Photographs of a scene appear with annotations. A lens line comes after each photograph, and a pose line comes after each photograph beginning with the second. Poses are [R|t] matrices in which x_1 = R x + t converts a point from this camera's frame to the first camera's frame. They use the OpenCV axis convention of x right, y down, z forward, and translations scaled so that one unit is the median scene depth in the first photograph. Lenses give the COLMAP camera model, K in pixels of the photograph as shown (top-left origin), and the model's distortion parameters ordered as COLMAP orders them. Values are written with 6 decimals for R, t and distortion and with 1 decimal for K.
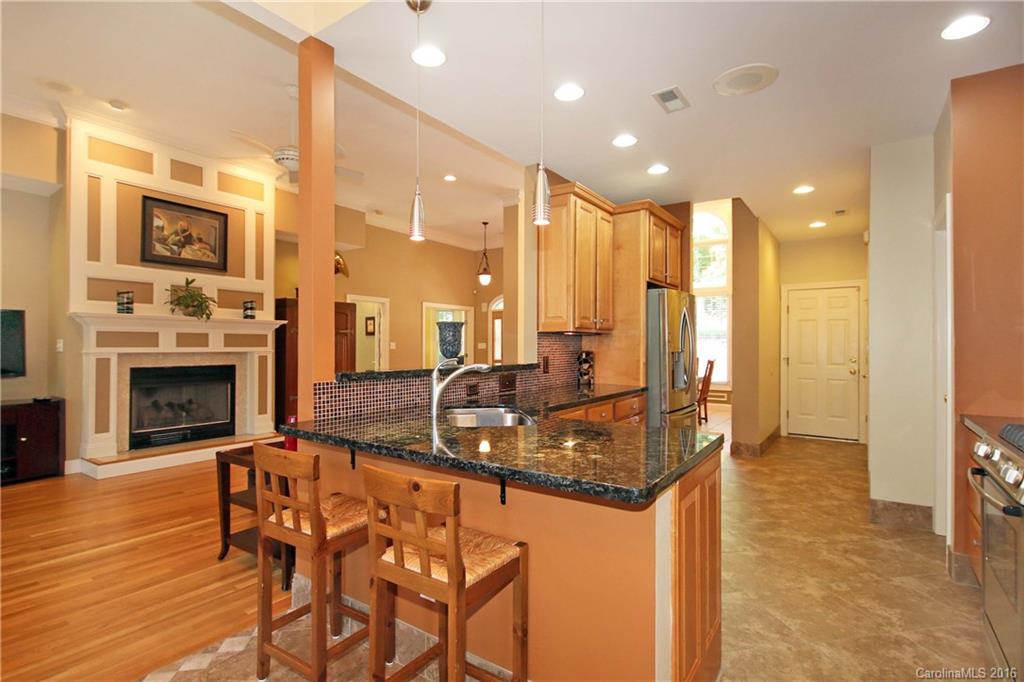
lens RADIAL K [[512.3, 0, 508.9], [0, 512.3, 342.4], [0, 0, 1]] dist [-0.013627, 0.000817]
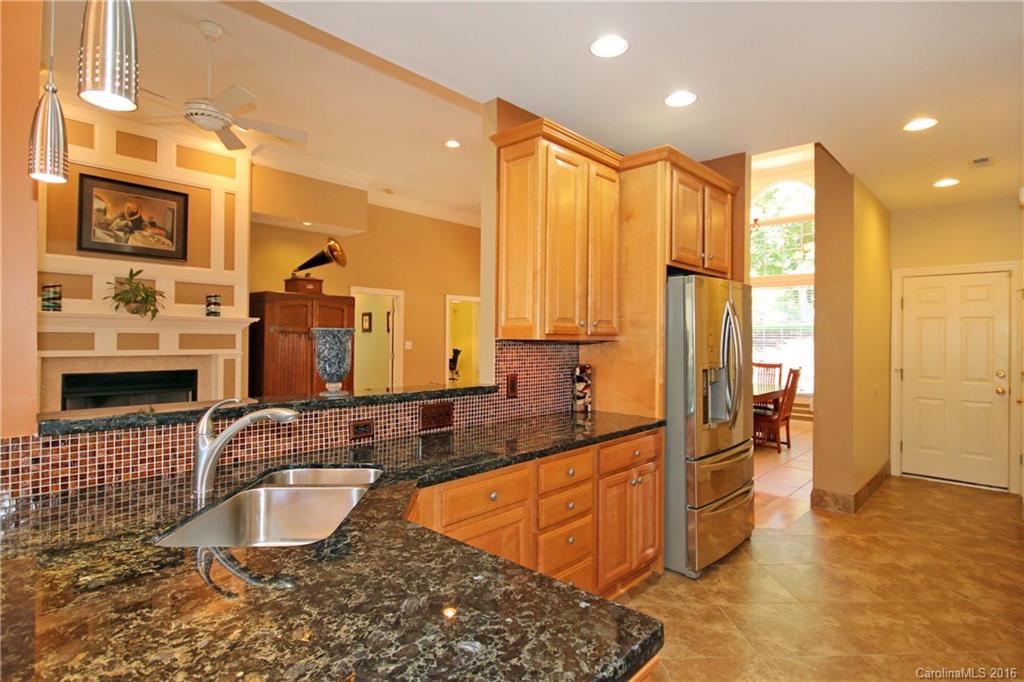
lens RADIAL K [[539.0, 0, 515.5], [0, 539.0, 332.2], [0, 0, 1]] dist [-0.002168, -0.008130]
pose [[0.990285, 0.004844, -0.138970, 0.141519], [-0.005707, 0.999967, -0.005809, -0.020213], [0.138937, 0.006545, 0.990280, 0.215794]]
